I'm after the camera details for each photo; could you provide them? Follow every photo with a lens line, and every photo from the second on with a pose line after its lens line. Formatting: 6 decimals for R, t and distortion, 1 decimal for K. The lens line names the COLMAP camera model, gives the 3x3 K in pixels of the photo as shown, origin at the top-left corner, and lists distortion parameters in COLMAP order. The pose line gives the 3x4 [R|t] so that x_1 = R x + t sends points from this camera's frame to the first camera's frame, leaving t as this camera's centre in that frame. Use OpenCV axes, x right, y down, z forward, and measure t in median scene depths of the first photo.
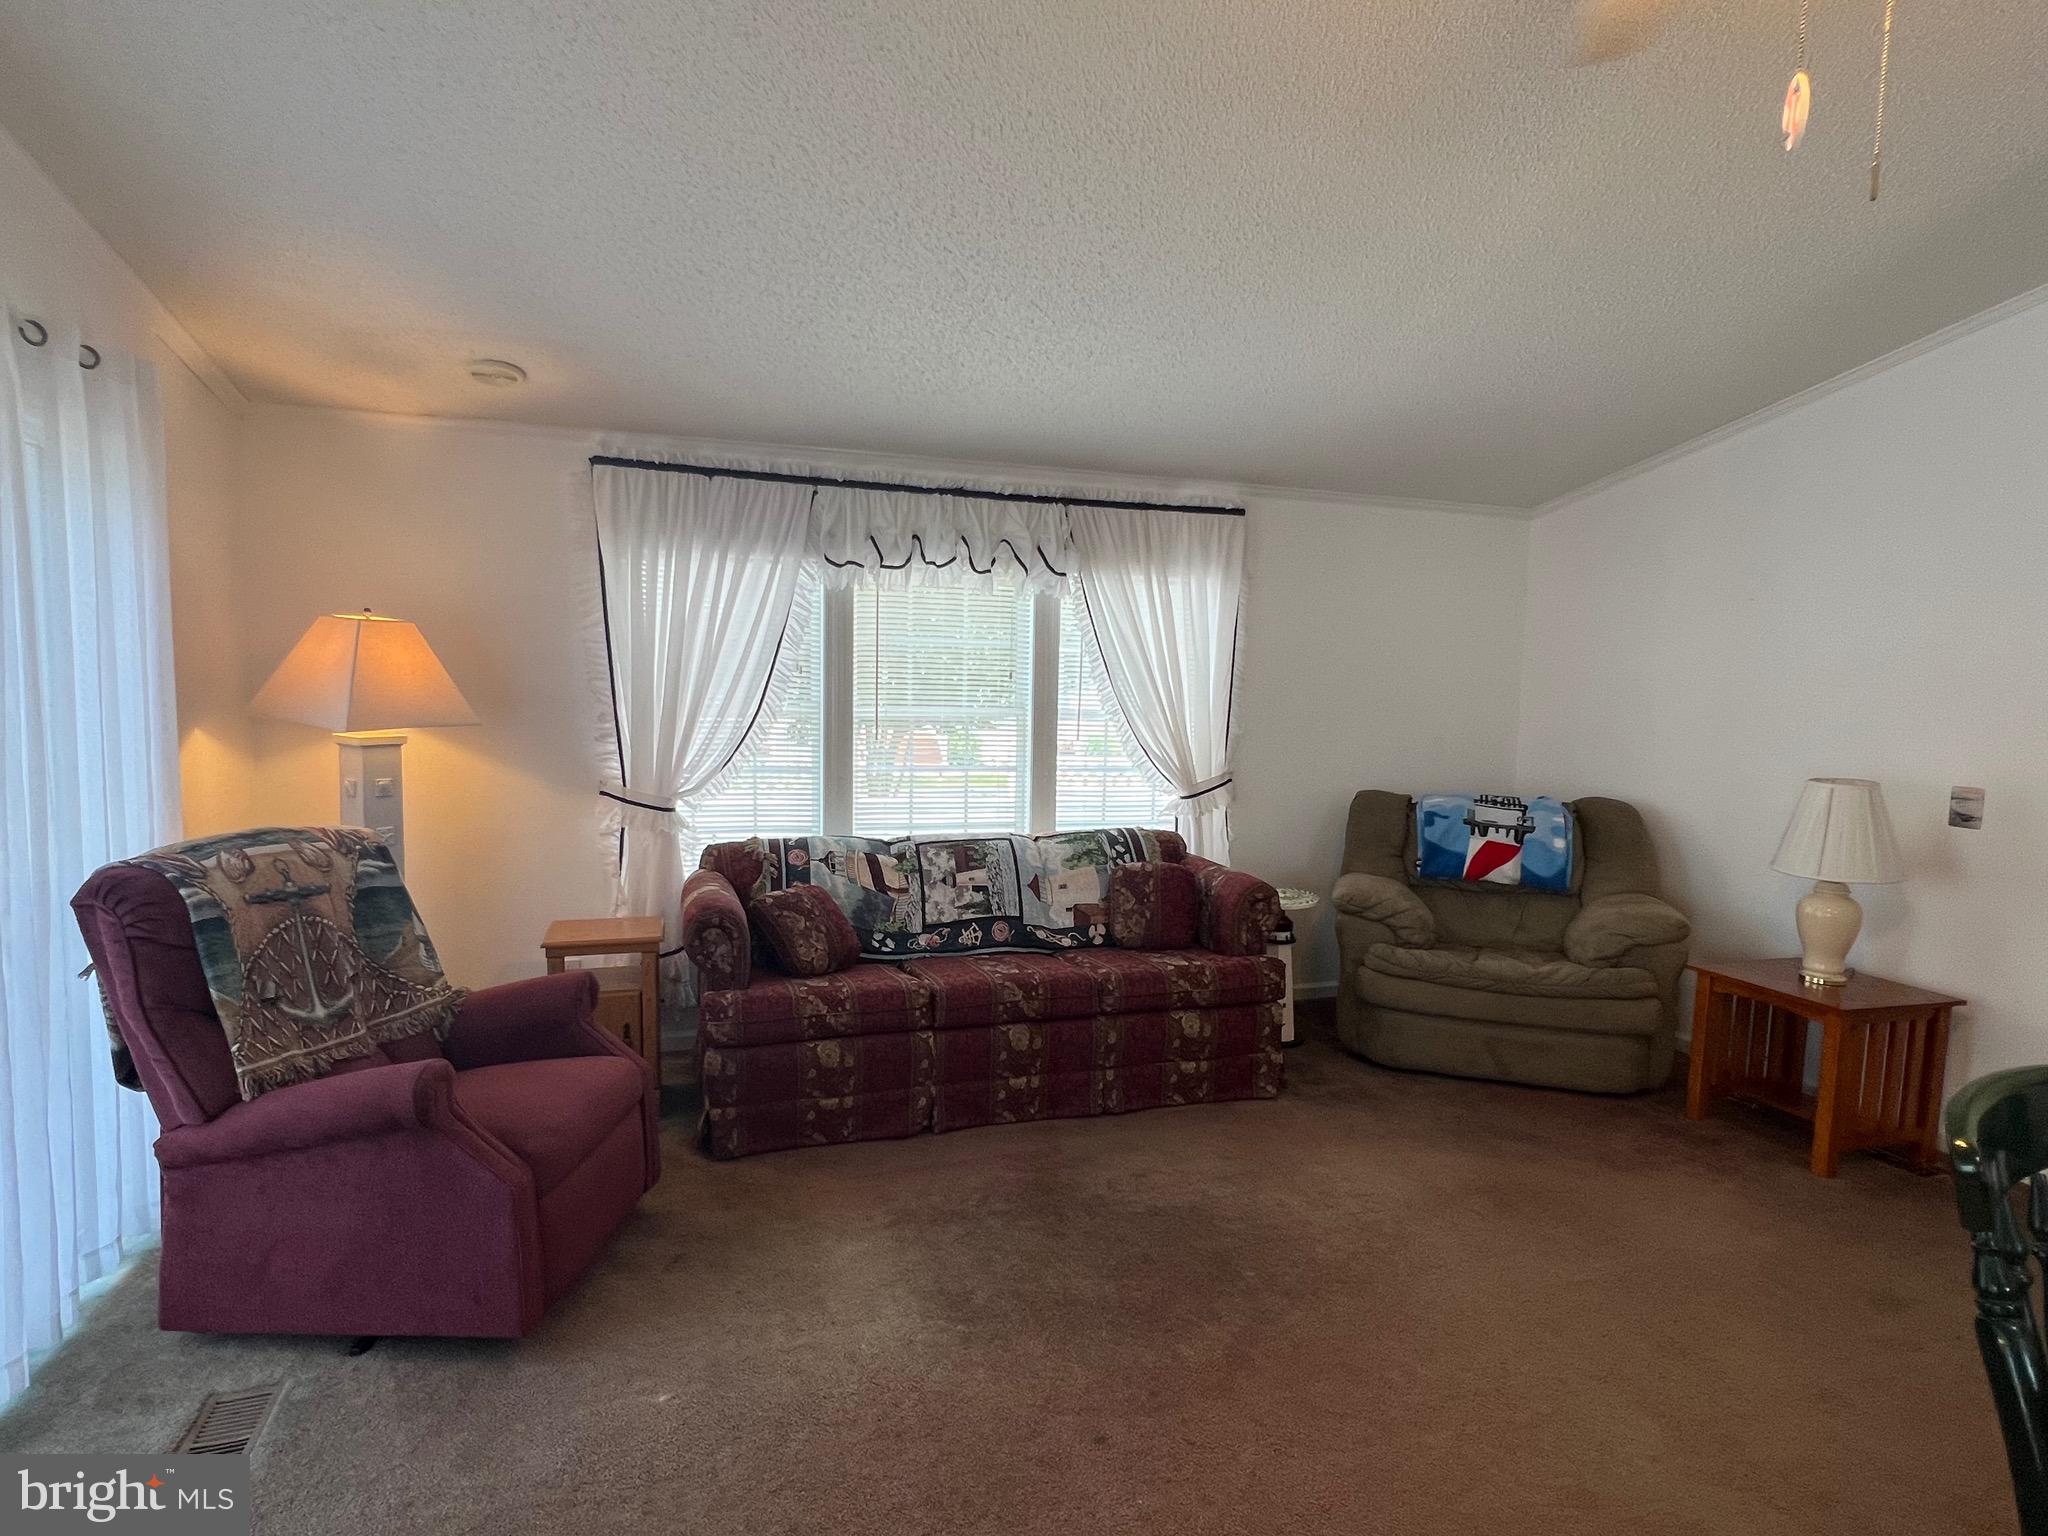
lens RADIAL K [[1066.7, 0, 1021.3], [0, 1066.7, 765.4], [0, 0, 1]] dist [-0.000694, 0.000021]
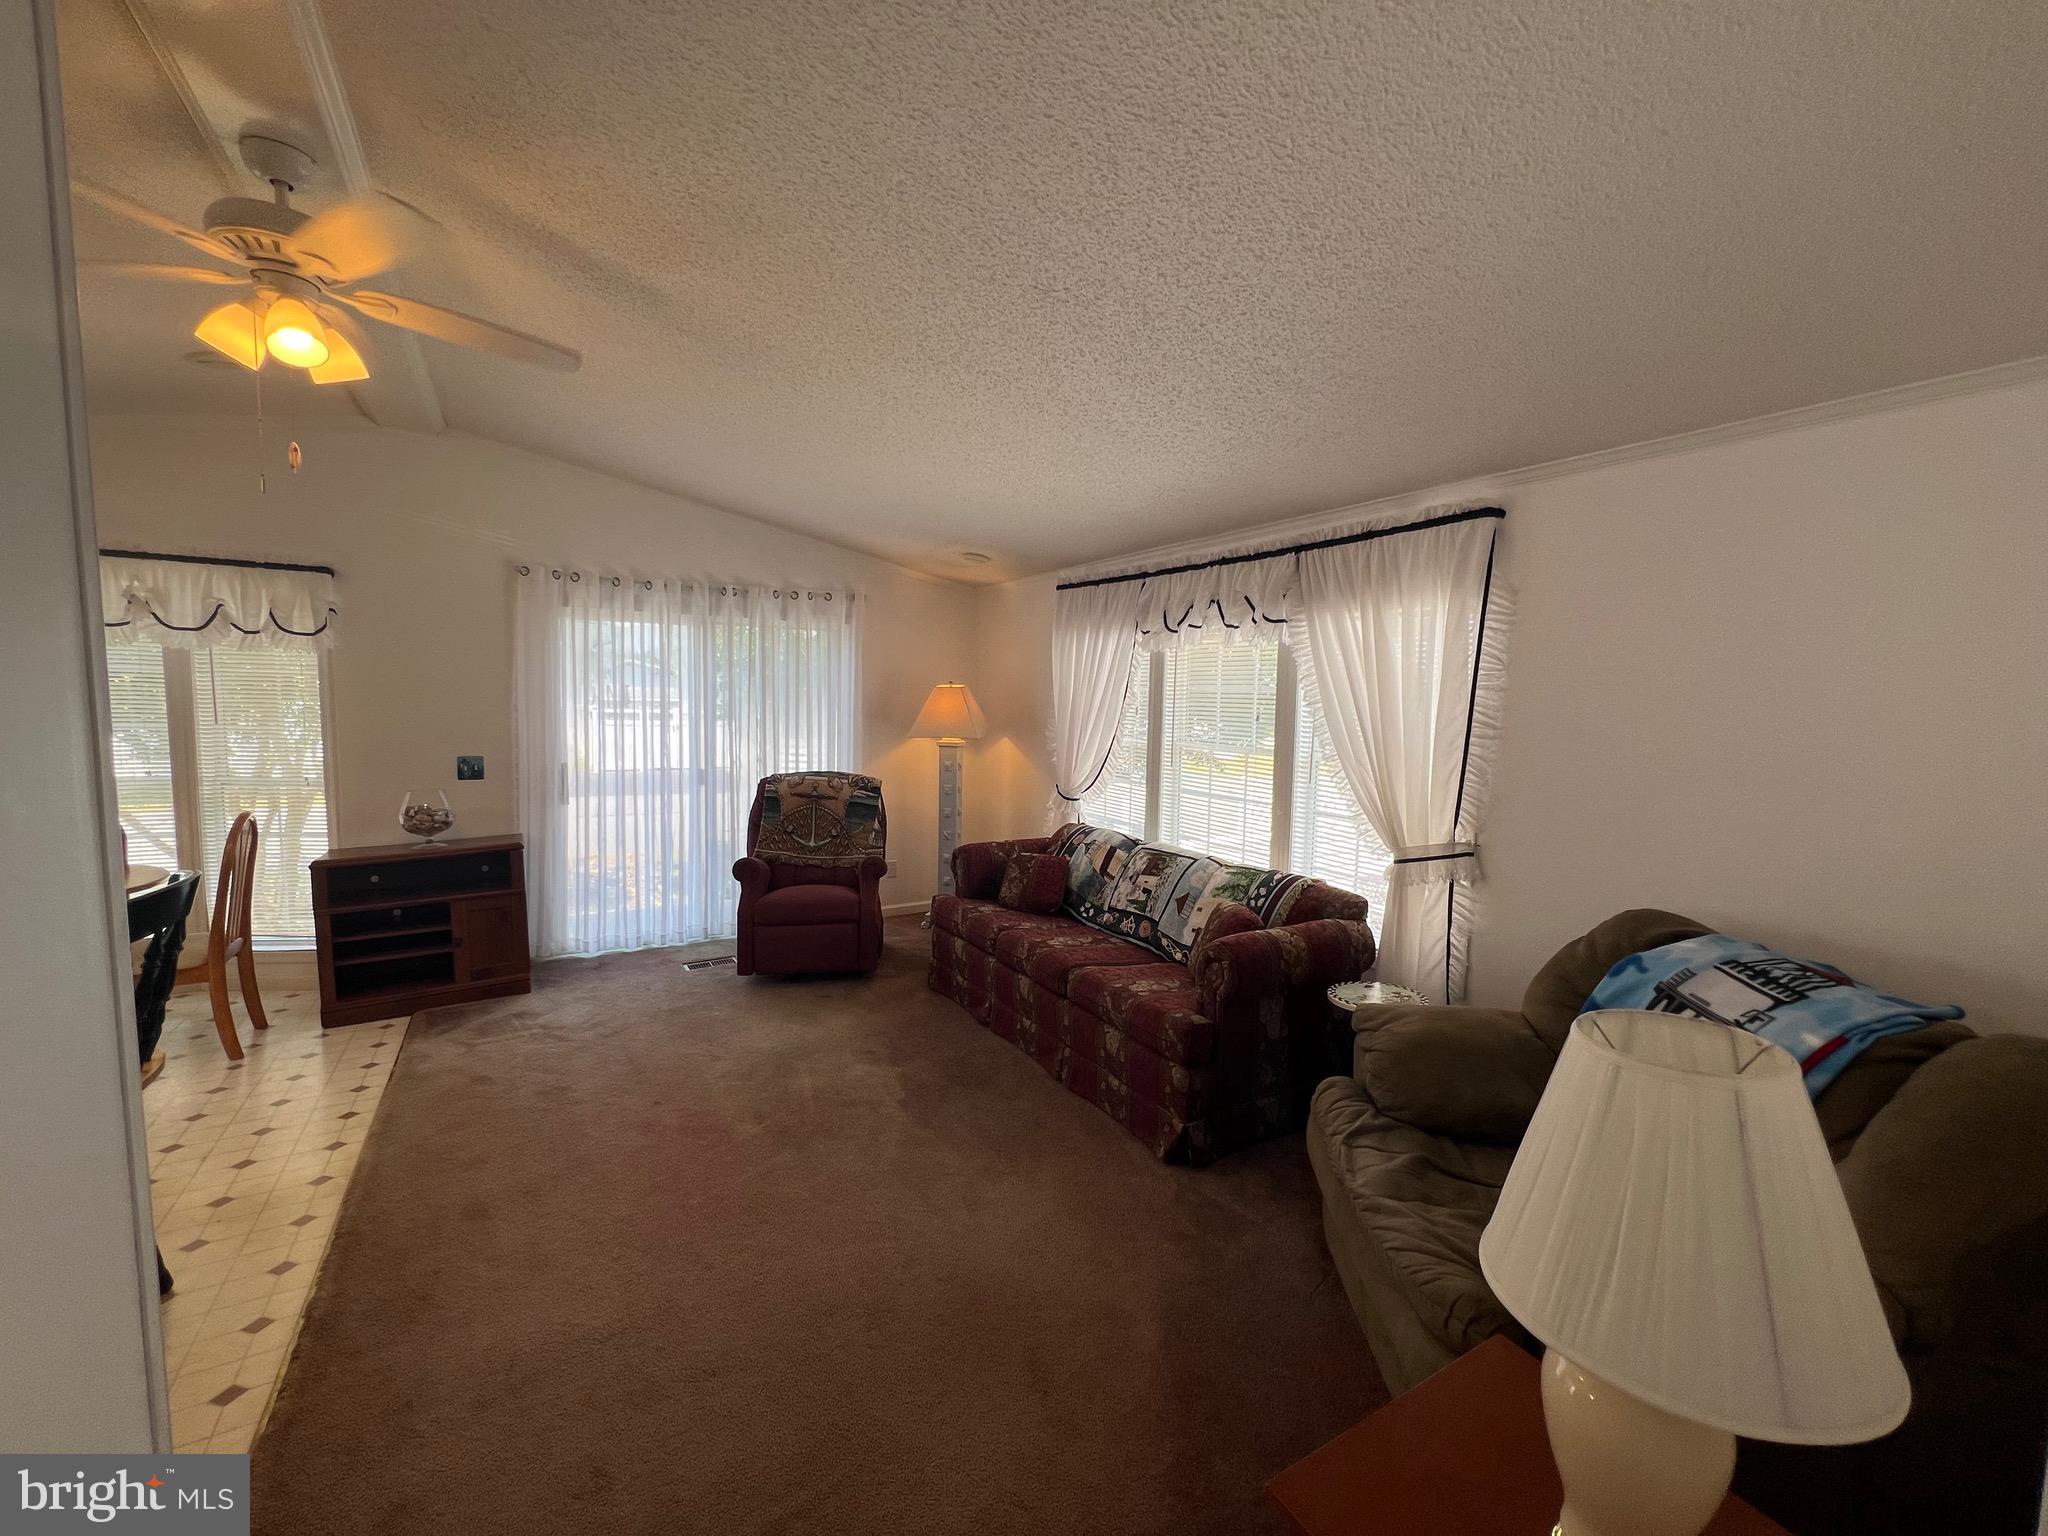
lens RADIAL K [[820.9, 0, 1023.8], [0, 820.9, 768.2], [0, 0, 1]] dist [-0.004782, 0.000301]
pose [[0.232307, 0.066197, -0.970387, 0.828813], [-0.100047, 0.994016, 0.043858, -0.050913], [0.967483, 0.086896, 0.237540, 0.629832]]
